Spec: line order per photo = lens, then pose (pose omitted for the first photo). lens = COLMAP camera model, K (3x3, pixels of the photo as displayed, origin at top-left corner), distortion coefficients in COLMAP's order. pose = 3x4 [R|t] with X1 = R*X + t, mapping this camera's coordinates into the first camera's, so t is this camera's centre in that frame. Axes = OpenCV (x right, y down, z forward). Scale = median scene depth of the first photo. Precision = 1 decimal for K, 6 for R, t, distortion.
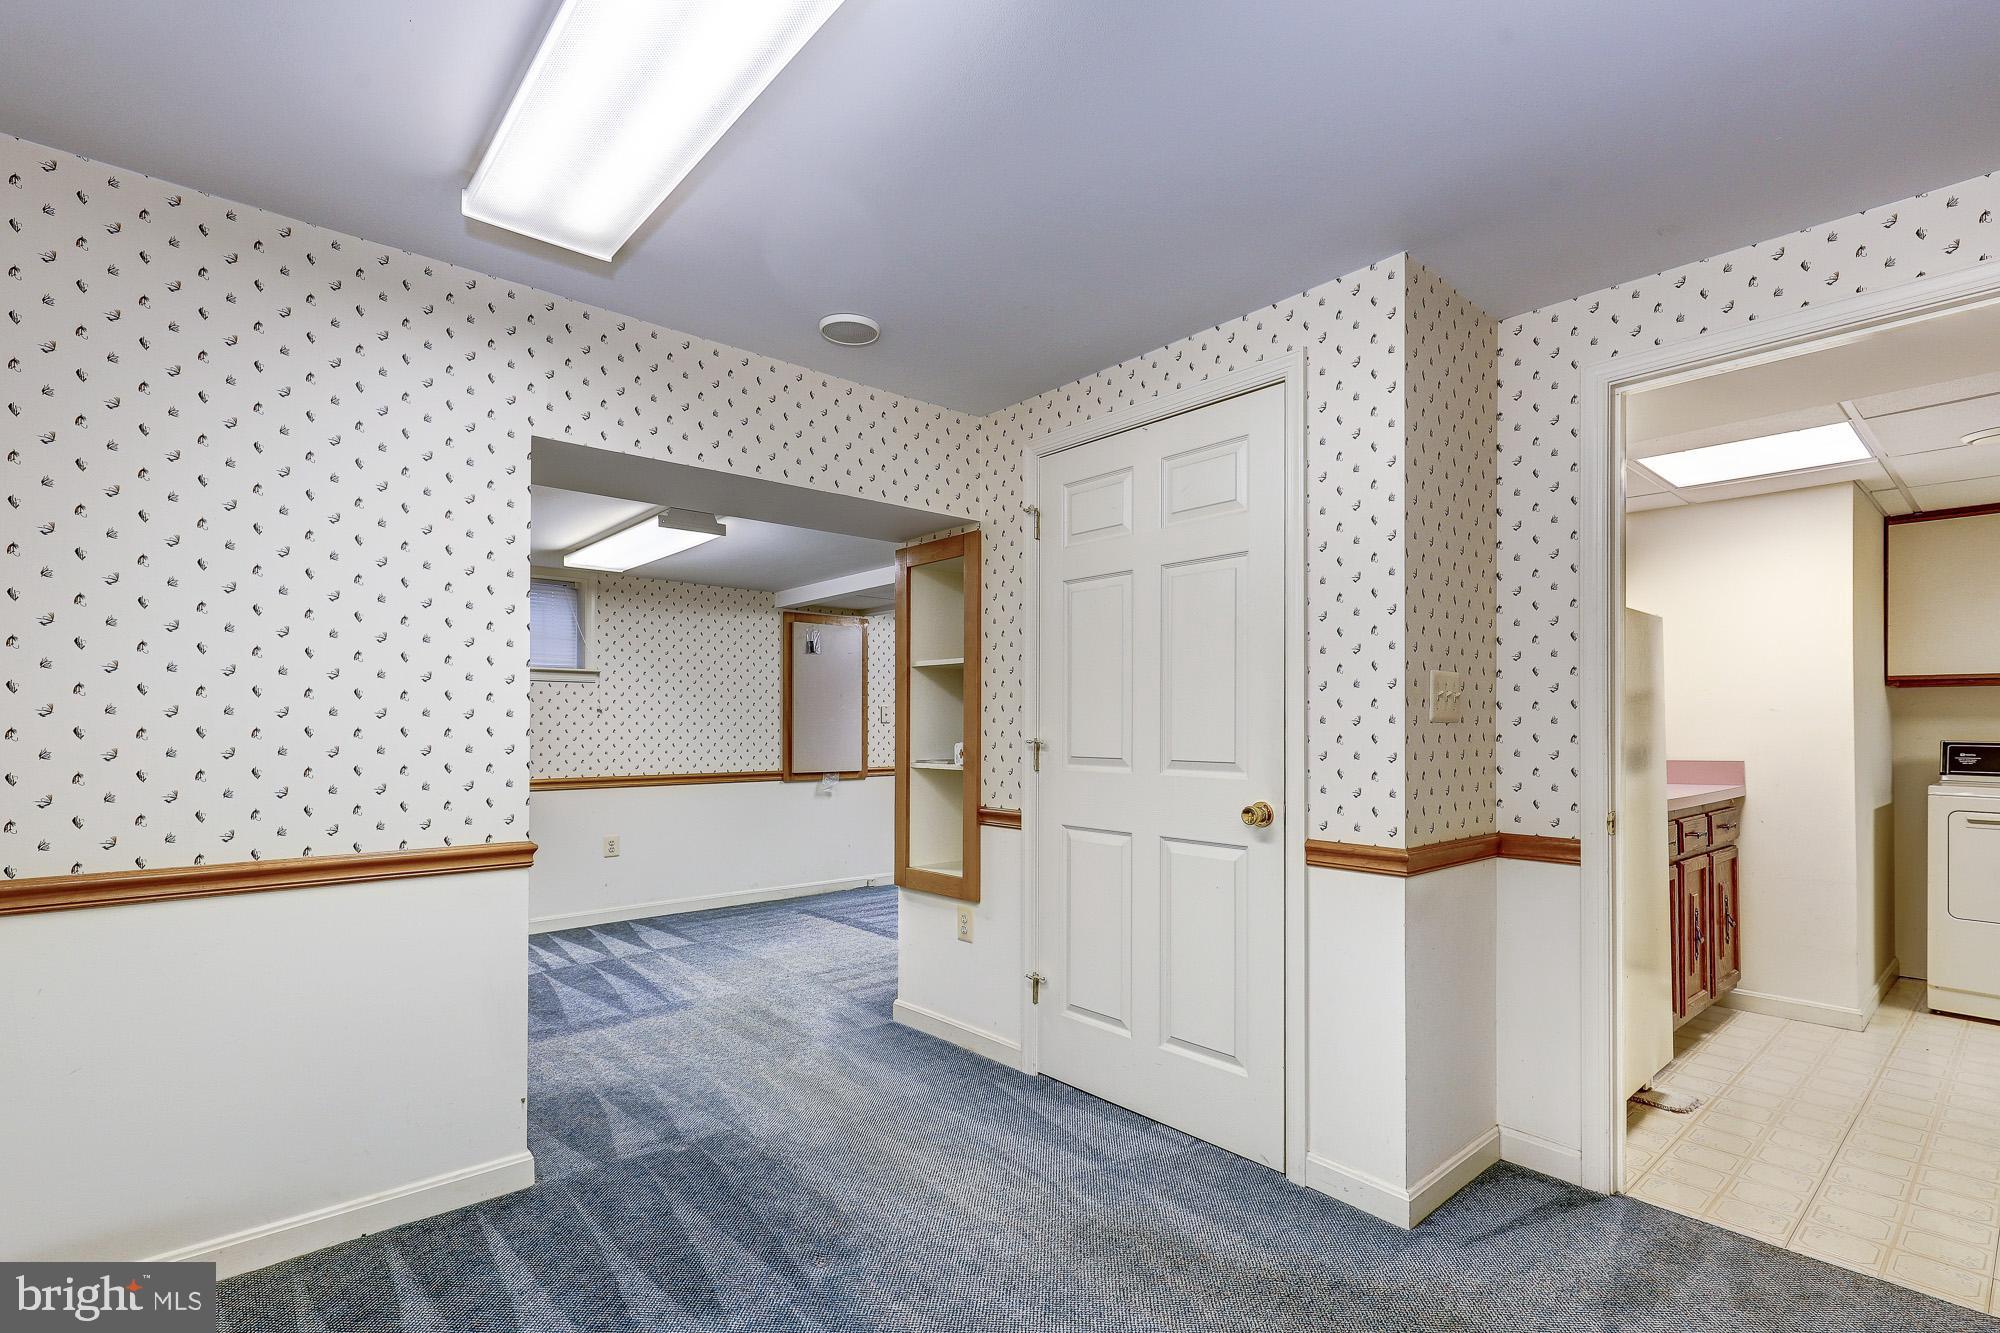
lens RADIAL K [[906.9, 0, 998.8], [0, 906.9, 684.7], [0, 0, 1]] dist [0.001398, 0.000068]
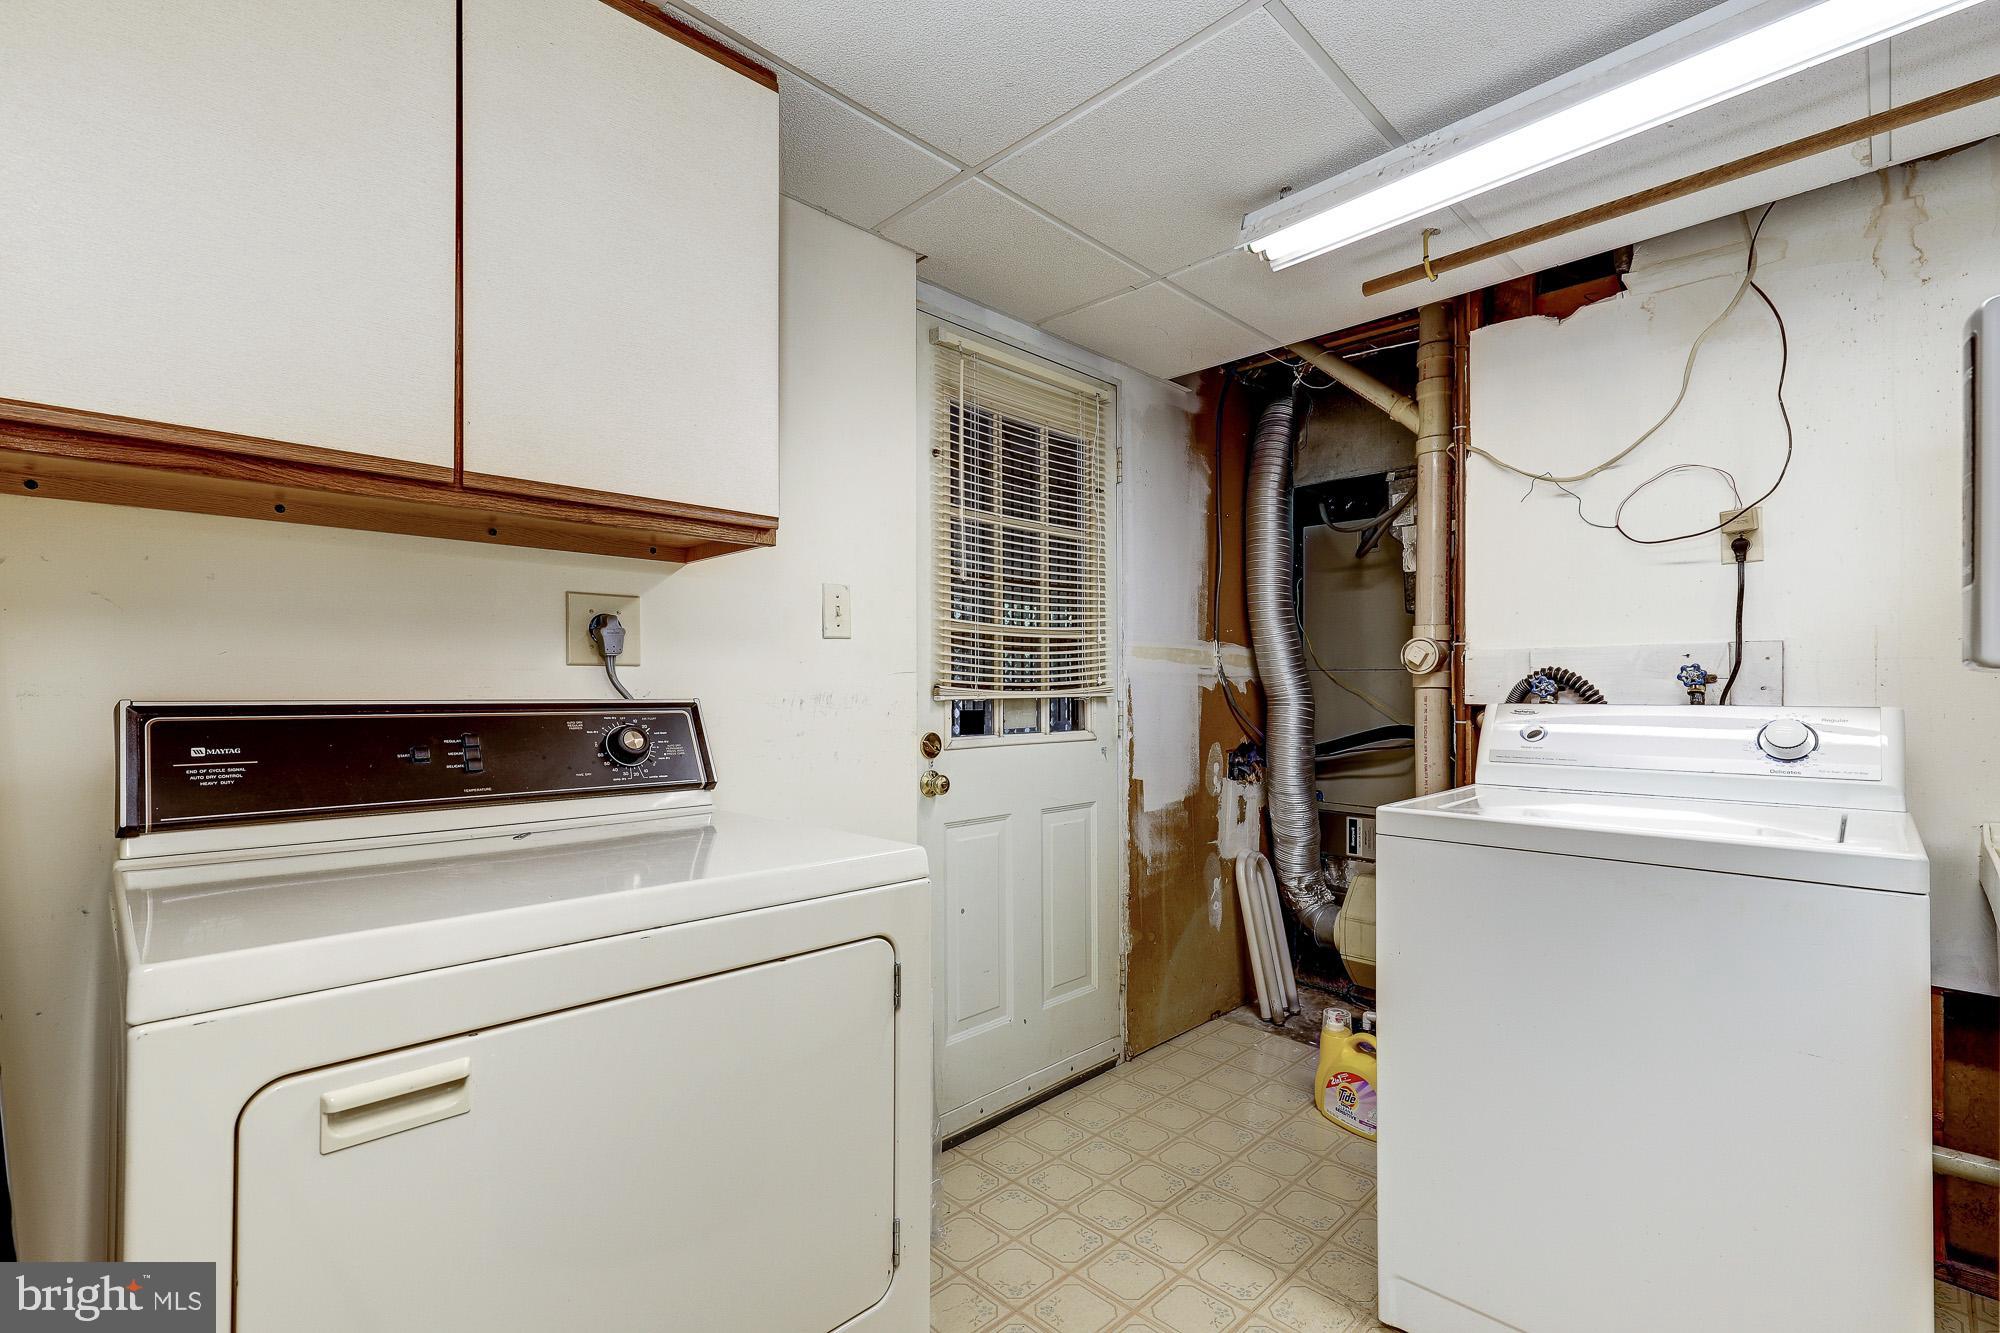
lens RADIAL K [[906.9, 0, 1000.1], [0, 906.9, 678.5], [0, 0, 1]] dist [0.001398, 0.000068]
pose [[-0.082288, 0.007989, 0.996577, 0.774578], [-0.023023, 0.999686, -0.009915, 0.053034], [-0.996343, -0.023760, -0.082079, 0.786591]]
